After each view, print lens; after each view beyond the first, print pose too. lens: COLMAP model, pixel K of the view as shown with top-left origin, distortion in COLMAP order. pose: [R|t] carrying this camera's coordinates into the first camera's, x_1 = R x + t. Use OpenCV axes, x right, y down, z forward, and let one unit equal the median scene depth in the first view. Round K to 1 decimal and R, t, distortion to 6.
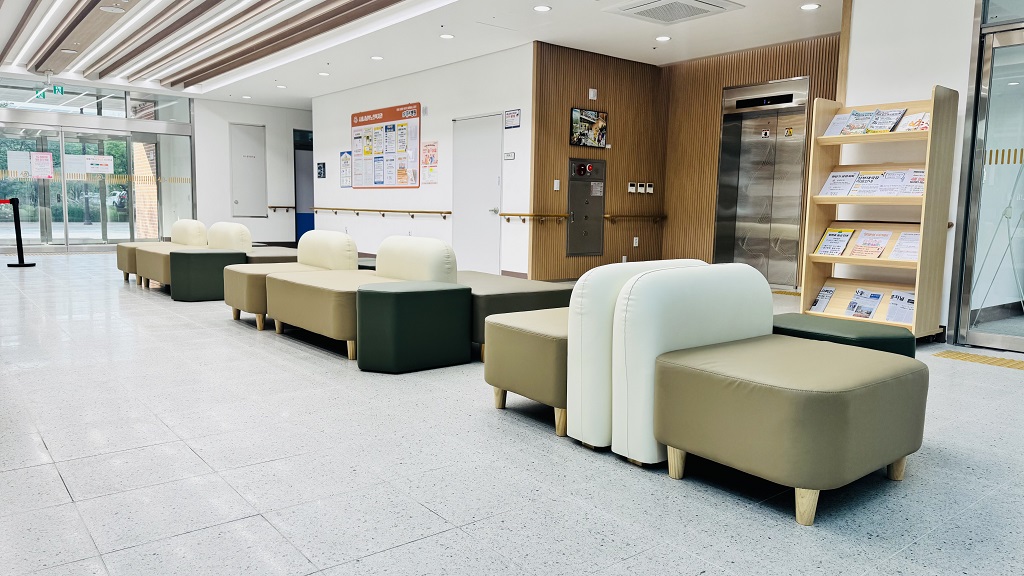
lens RADIAL K [[731.4, 0, 512.0], [0, 731.4, 288.0], [0, 0, 1]] dist [0.020927, -0.006220]
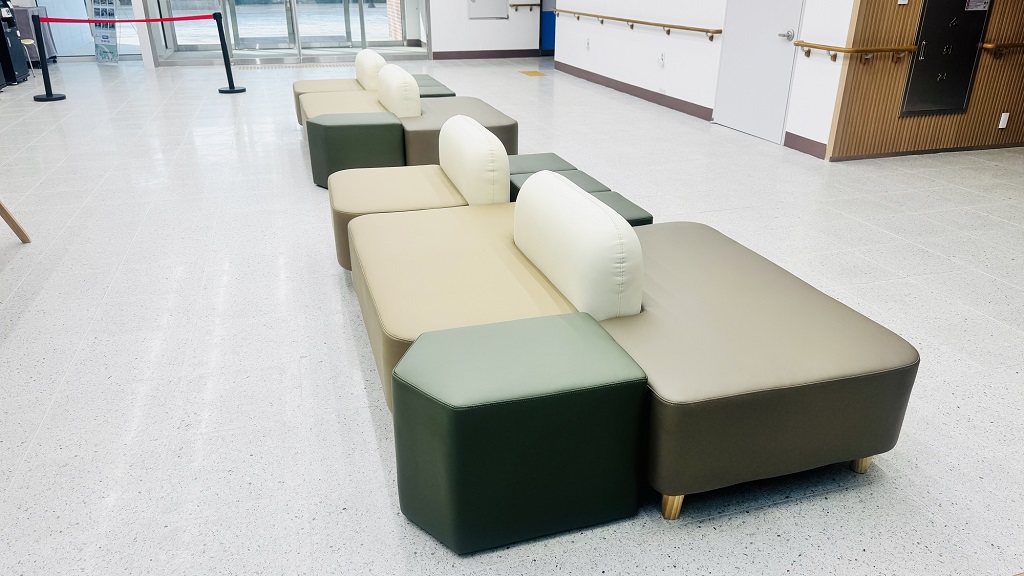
lens RADIAL K [[731.4, 0, 512.0], [0, 731.4, 288.0], [0, 0, 1]] dist [0.020927, -0.006220]
pose [[0.932019, 0.123545, -0.340702, -0.001810], [-0.020551, 0.956605, 0.290664, -0.076440], [0.361827, -0.263902, 0.894112, 0.273825]]
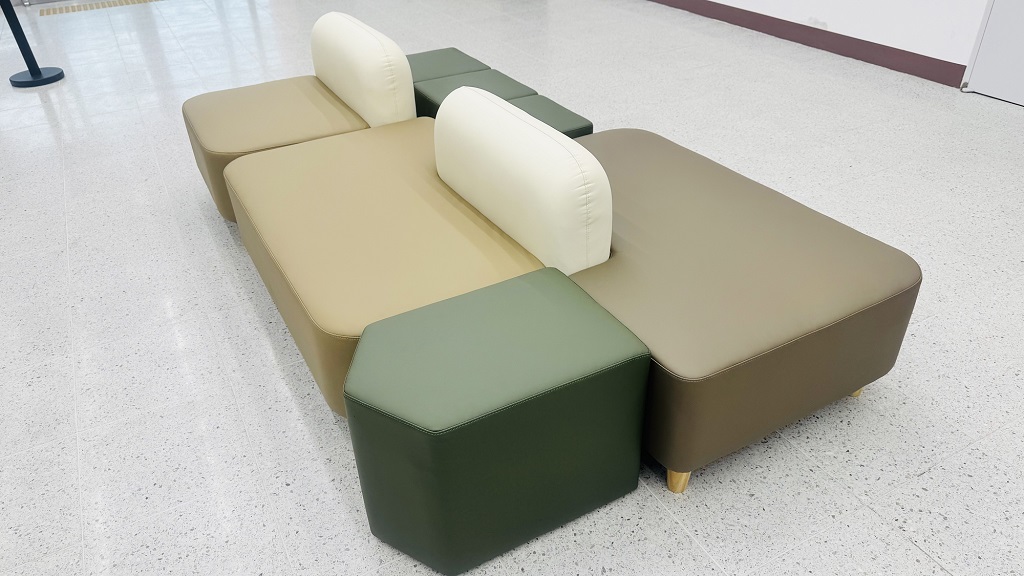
lens RADIAL K [[746.5, 0, 510.5], [0, 746.5, 333.8], [0, 0, 1]] dist [0.006320, 0.003187]
pose [[0.980740, 0.061121, -0.185506, -0.278661], [0.036693, 0.875208, 0.482353, -0.123326], [0.191838, -0.479870, 0.856109, 0.609657]]
